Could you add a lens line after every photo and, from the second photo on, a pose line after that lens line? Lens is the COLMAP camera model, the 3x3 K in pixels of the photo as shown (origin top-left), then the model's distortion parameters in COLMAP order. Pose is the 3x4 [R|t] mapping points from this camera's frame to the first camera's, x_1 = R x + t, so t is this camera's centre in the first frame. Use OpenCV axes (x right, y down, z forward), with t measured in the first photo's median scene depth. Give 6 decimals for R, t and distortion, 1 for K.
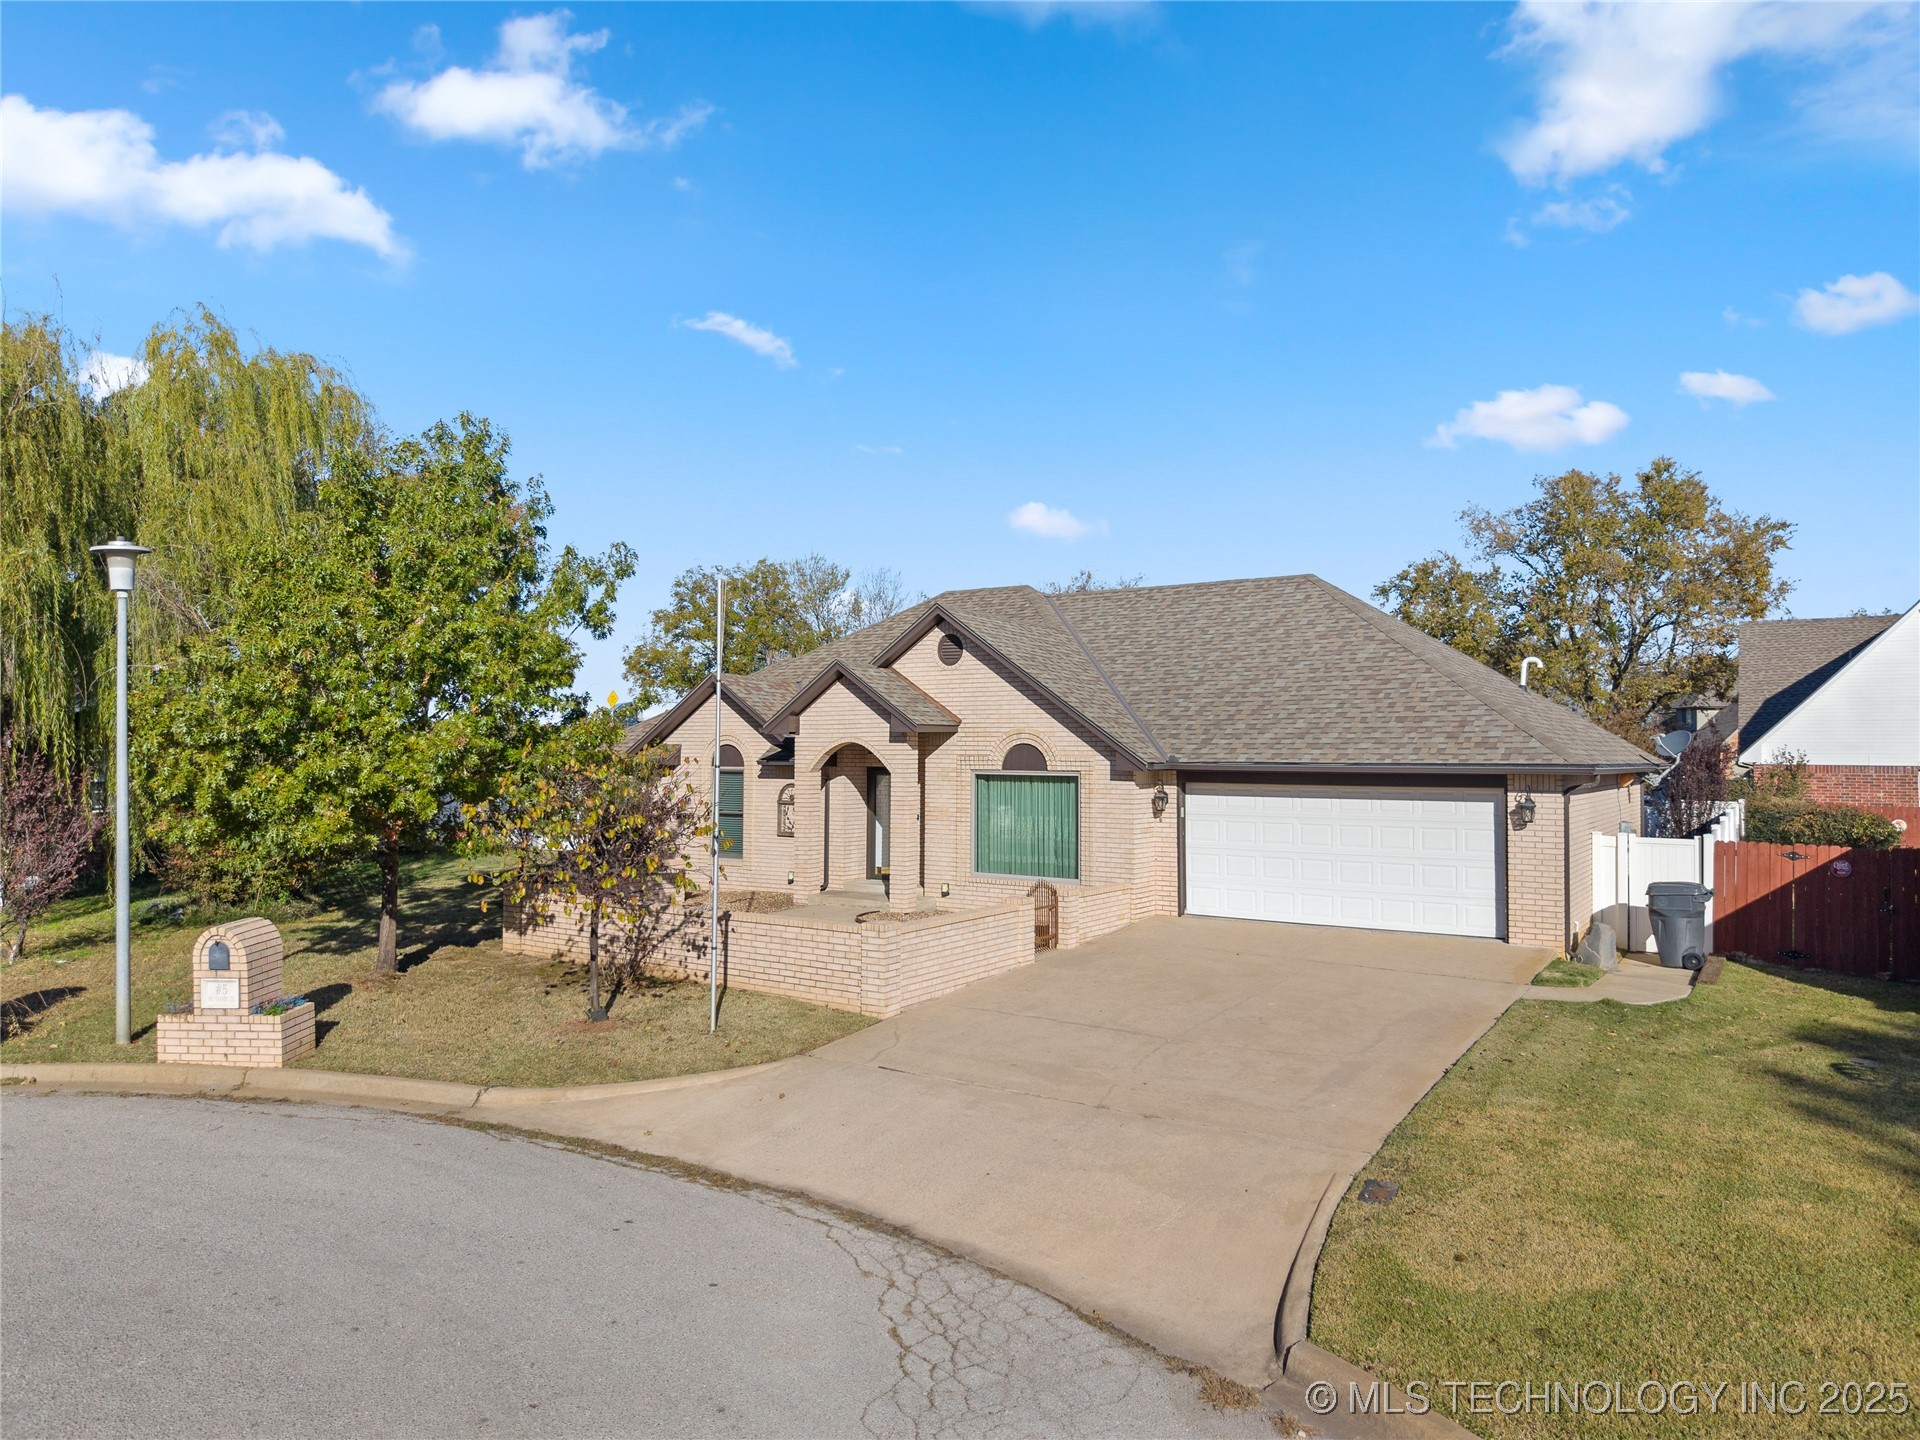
lens RADIAL K [[1285.4, 0, 959.3], [0, 1285.4, 730.2], [0, 0, 1]] dist [0.001672, 0.000290]
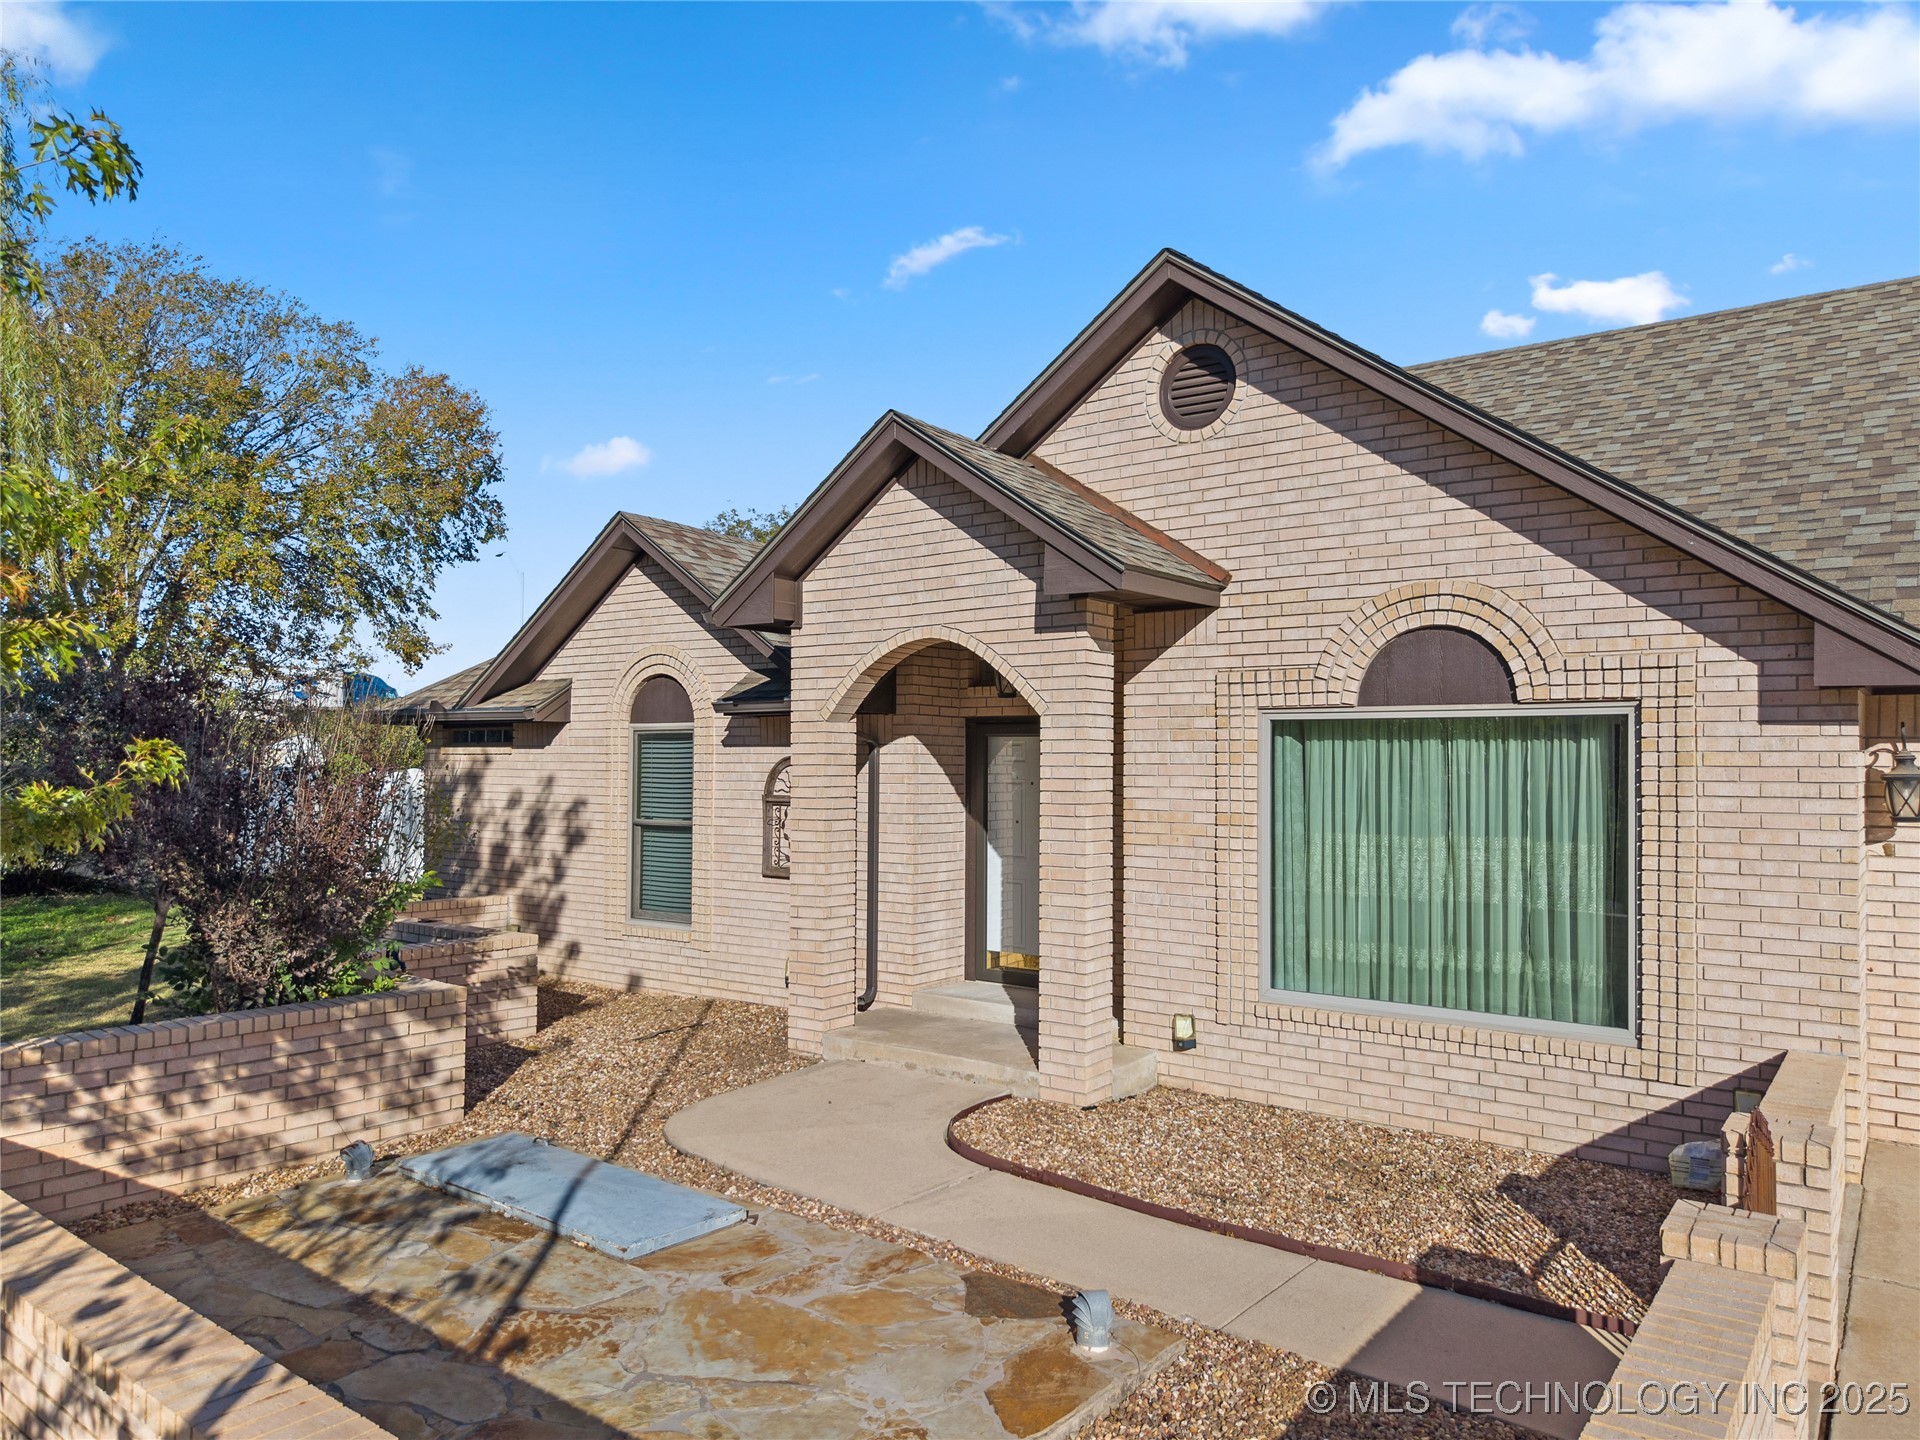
lens RADIAL K [[1285.4, 0, 959.3], [0, 1285.4, 730.2], [0, 0, 1]] dist [0.001672, 0.000290]
pose [[0.998461, -0.002381, -0.055403, -0.054885], [0.002037, 0.999978, -0.006269, 0.038708], [0.055417, 0.006146, 0.998444, 0.622285]]
